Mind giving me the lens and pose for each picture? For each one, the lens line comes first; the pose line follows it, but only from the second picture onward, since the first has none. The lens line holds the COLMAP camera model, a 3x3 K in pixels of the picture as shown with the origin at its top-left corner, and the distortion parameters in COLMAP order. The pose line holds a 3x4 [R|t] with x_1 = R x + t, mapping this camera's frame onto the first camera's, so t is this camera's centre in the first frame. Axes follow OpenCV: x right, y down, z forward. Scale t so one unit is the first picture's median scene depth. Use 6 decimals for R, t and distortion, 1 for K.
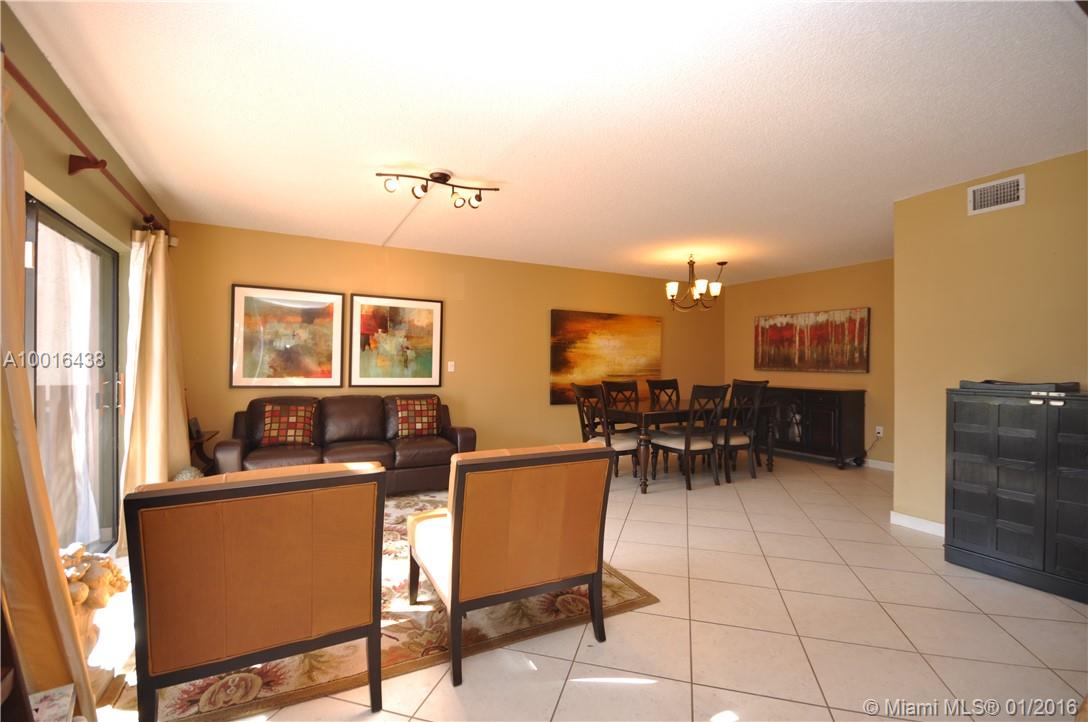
lens RADIAL K [[480.6, 0, 545.2], [0, 480.6, 363.9], [0, 0, 1]] dist [-0.005083, -0.002870]
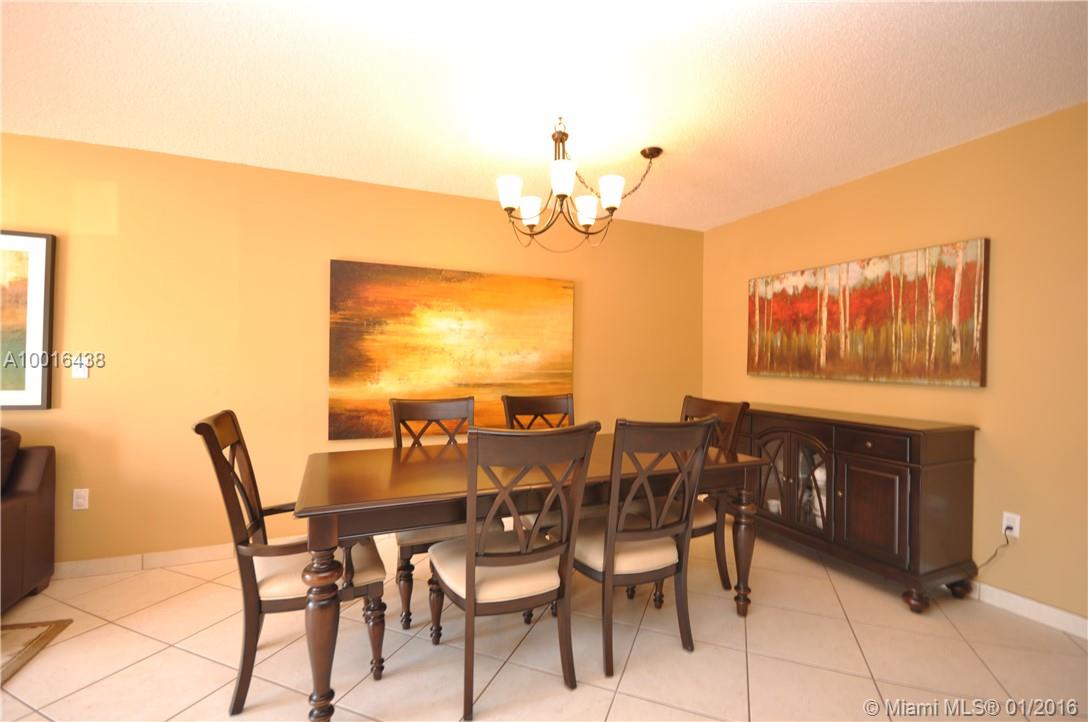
lens RADIAL K [[480.6, 0, 545.4], [0, 480.6, 364.2], [0, 0, 1]] dist [-0.005083, -0.002870]
pose [[0.995335, 0.005578, -0.096320, 0.291348], [-0.005010, 0.999969, 0.006137, -0.002988], [0.096352, -0.005626, 0.995331, 0.484641]]
